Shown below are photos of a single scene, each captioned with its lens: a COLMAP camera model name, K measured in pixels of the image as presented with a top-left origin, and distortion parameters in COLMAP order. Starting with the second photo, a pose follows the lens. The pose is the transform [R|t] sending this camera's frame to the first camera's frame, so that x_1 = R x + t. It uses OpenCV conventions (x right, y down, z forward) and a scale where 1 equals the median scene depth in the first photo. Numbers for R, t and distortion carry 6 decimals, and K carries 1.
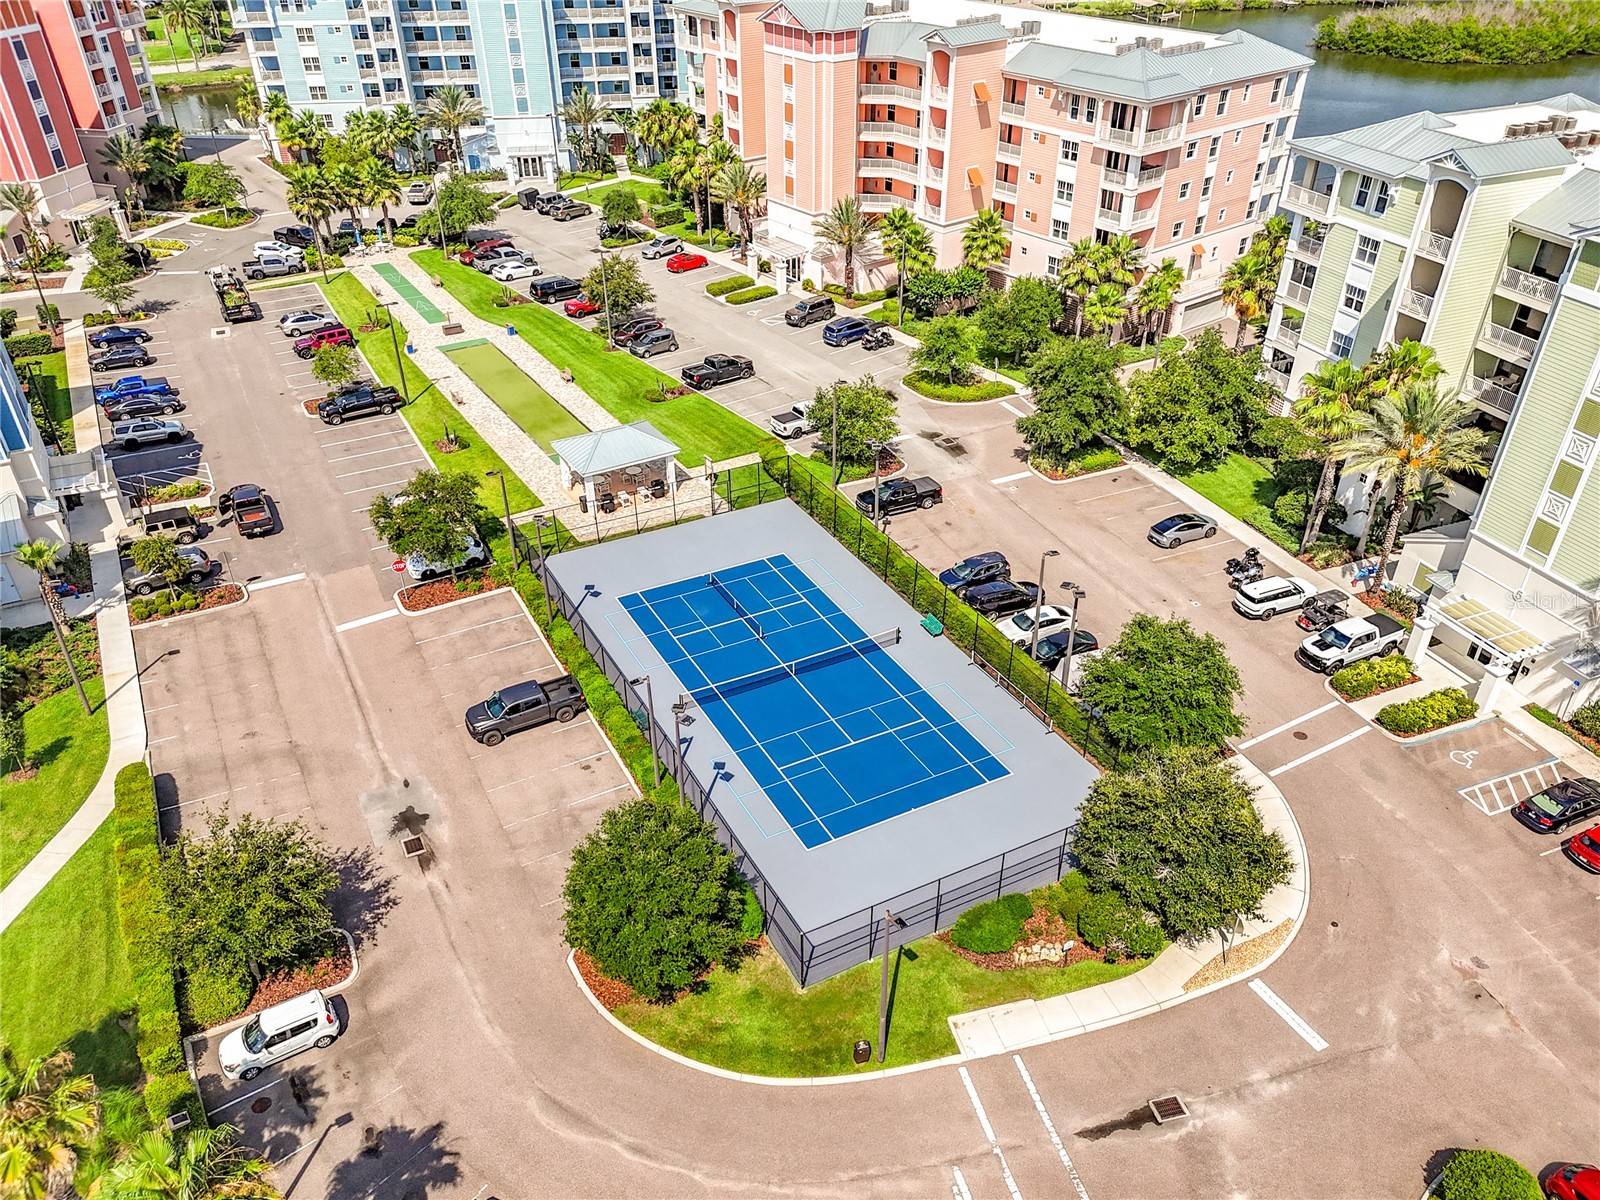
lens RADIAL K [[1168.6, 0, 804.7], [0, 1168.6, 669.2], [0, 0, 1]] dist [0.009645, 0.000257]
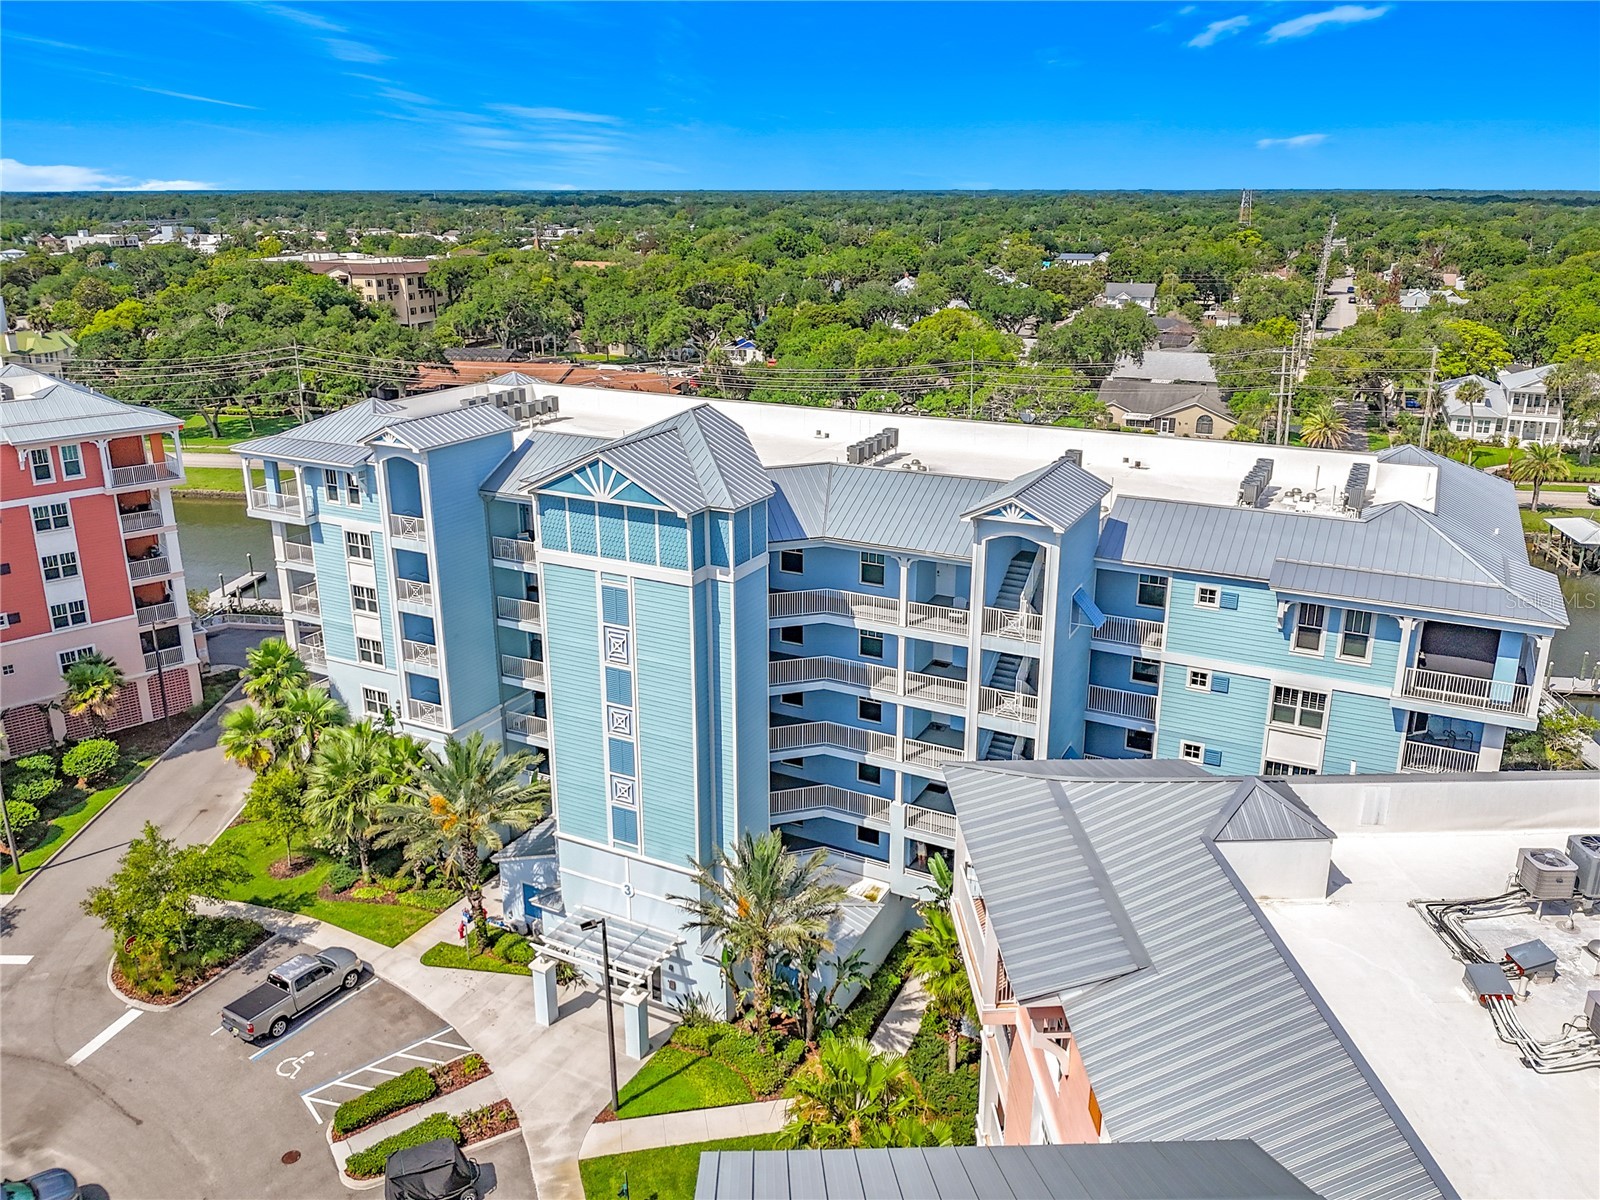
lens RADIAL K [[1200.2, 0, 800.0], [0, 1200.2, 600.0], [0, 0, 1]] dist [0.040673, -0.076718]
pose [[0.798627, 0.188263, -0.571622, -0.006721], [-0.365340, 0.906437, -0.211891, -0.479733], [0.478248, 0.378059, 0.792685, 0.706844]]
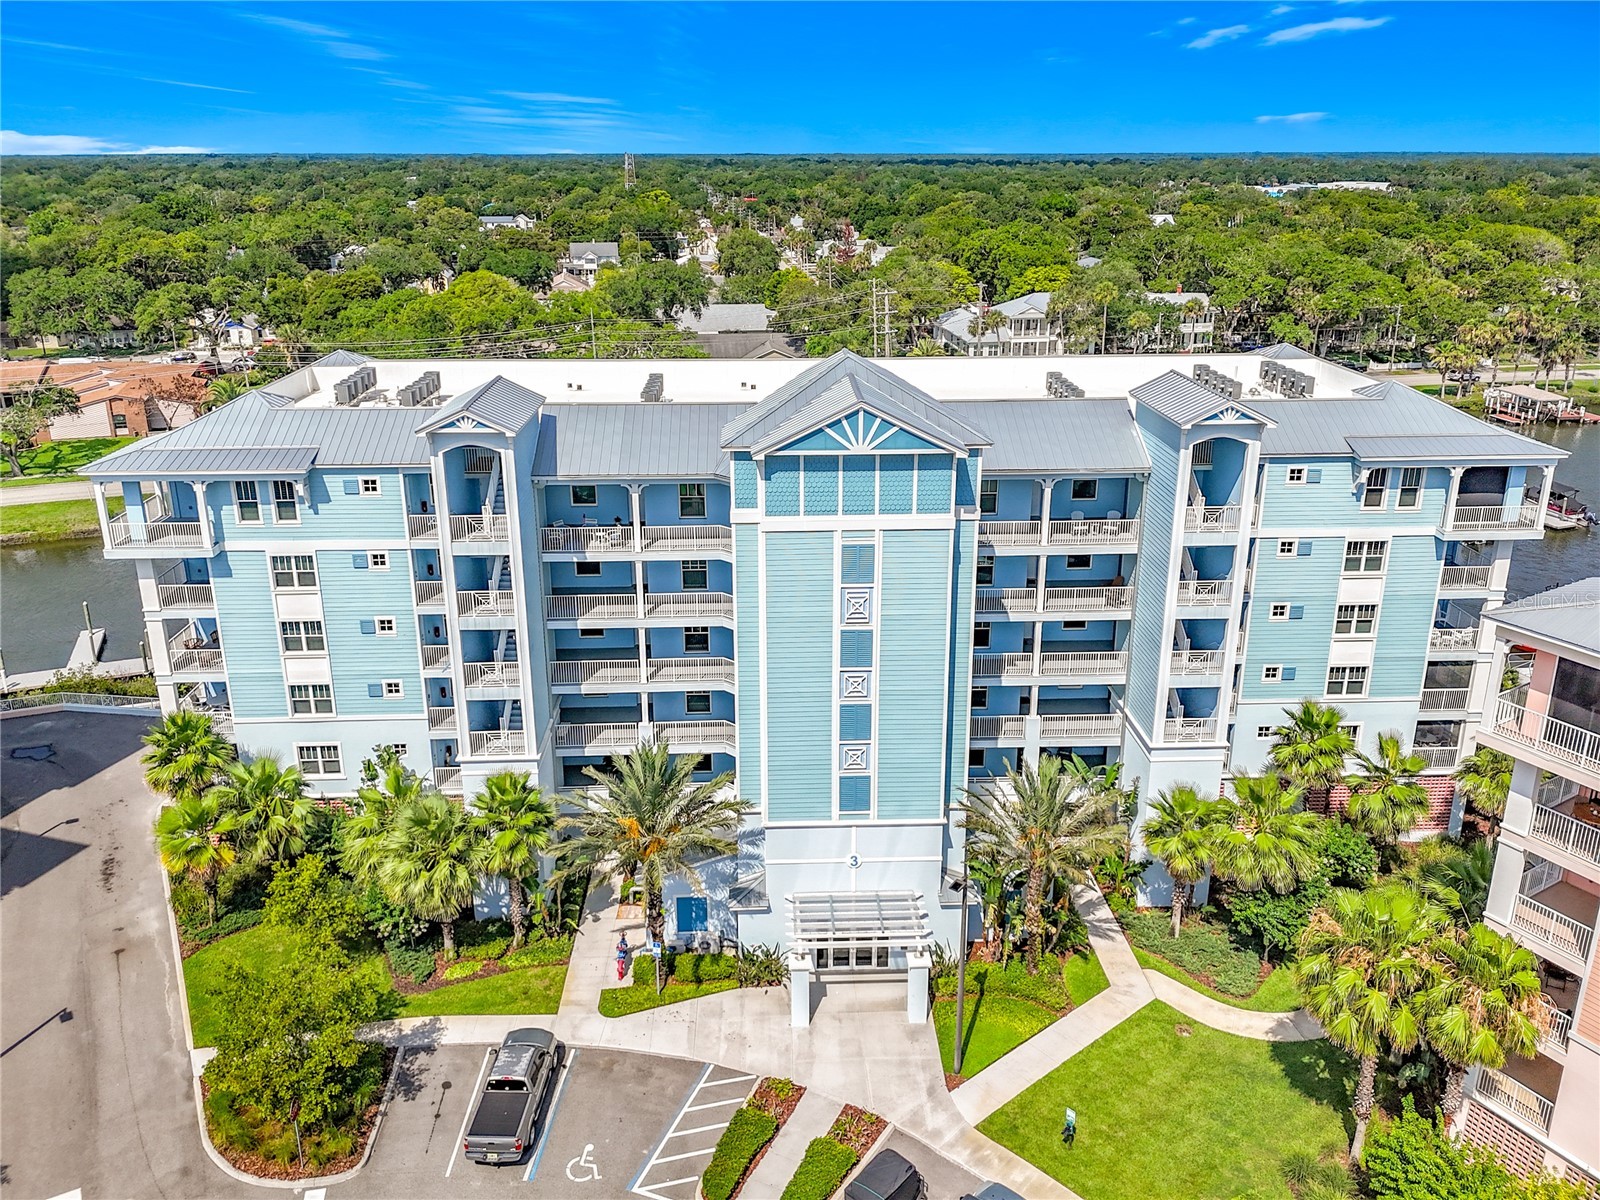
lens RADIAL K [[1205.7, 0, 801.9], [0, 1205.7, 577.2], [0, 0, 1]] dist [0.053195, -0.084658]
pose [[0.990938, 0.038159, -0.128784, -0.211299], [-0.077210, 0.946384, -0.313682, -0.425453], [0.109909, 0.320783, 0.940754, 0.646343]]
